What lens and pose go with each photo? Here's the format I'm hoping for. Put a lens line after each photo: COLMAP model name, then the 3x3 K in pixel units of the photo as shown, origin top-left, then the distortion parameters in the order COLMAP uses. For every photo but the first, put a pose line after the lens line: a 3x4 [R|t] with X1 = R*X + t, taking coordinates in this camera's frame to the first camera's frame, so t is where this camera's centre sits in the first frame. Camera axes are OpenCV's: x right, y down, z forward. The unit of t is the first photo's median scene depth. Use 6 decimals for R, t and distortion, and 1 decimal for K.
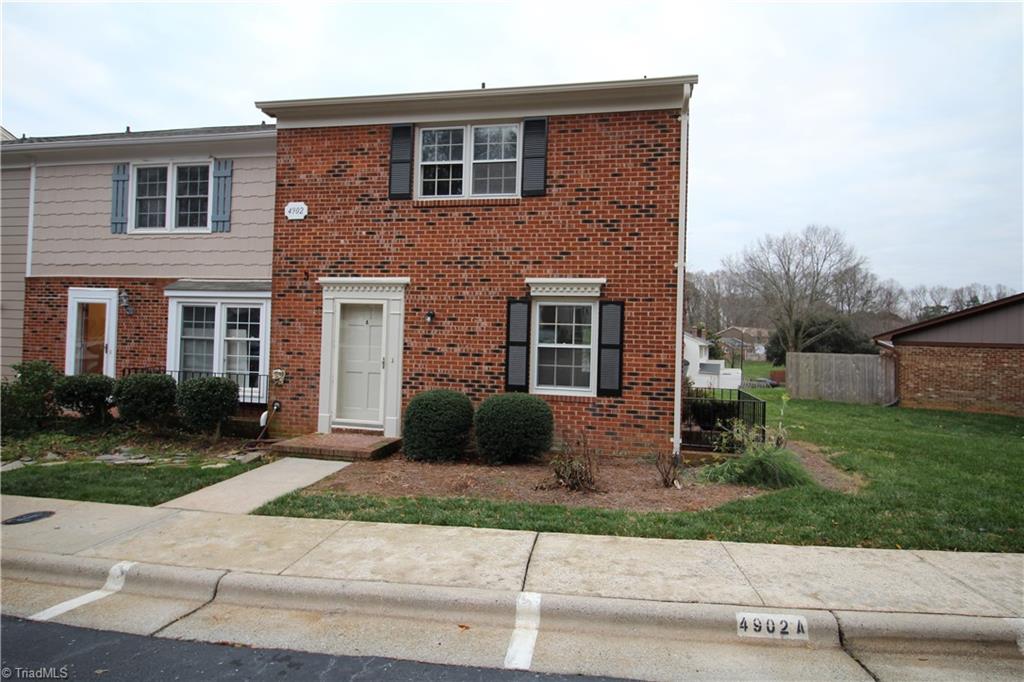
lens RADIAL K [[586.8, 0, 512.4], [0, 586.8, 335.8], [0, 0, 1]] dist [0.002693, -0.001302]
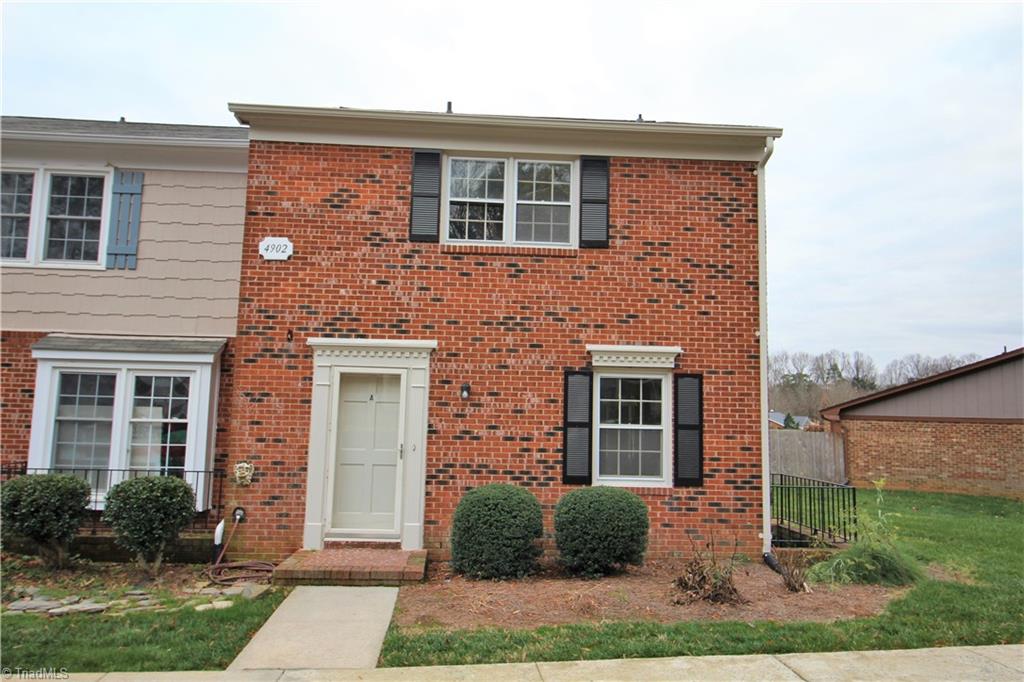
lens RADIAL K [[744.0, 0, 507.4], [0, 744.0, 338.7], [0, 0, 1]] dist [0.008979, -0.000339]
pose [[0.964601, 0.020790, 0.262893, -0.341149], [0.003618, 0.995751, -0.092019, -0.010039], [-0.263689, 0.089713, 0.960427, 0.019920]]
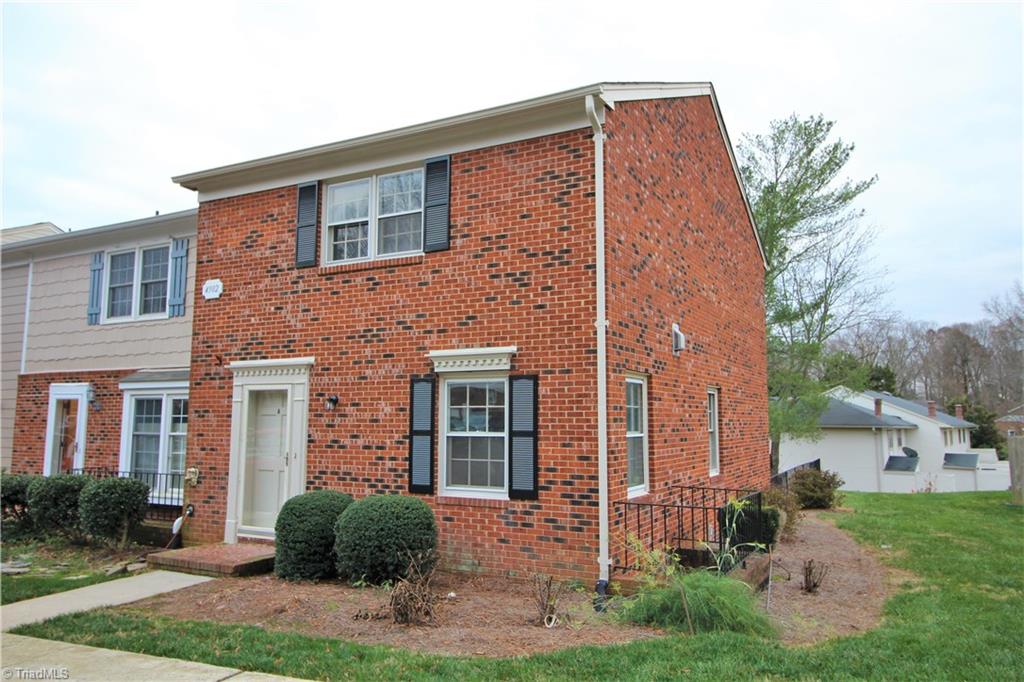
lens RADIAL K [[744.0, 0, 516.9], [0, 744.0, 342.4], [0, 0, 1]] dist [0.008979, -0.000339]
pose [[0.961754, -0.054348, -0.268471, 0.392941], [0.025112, 0.993485, -0.111158, 0.006749], [0.272763, 0.100165, 0.956853, 0.045386]]
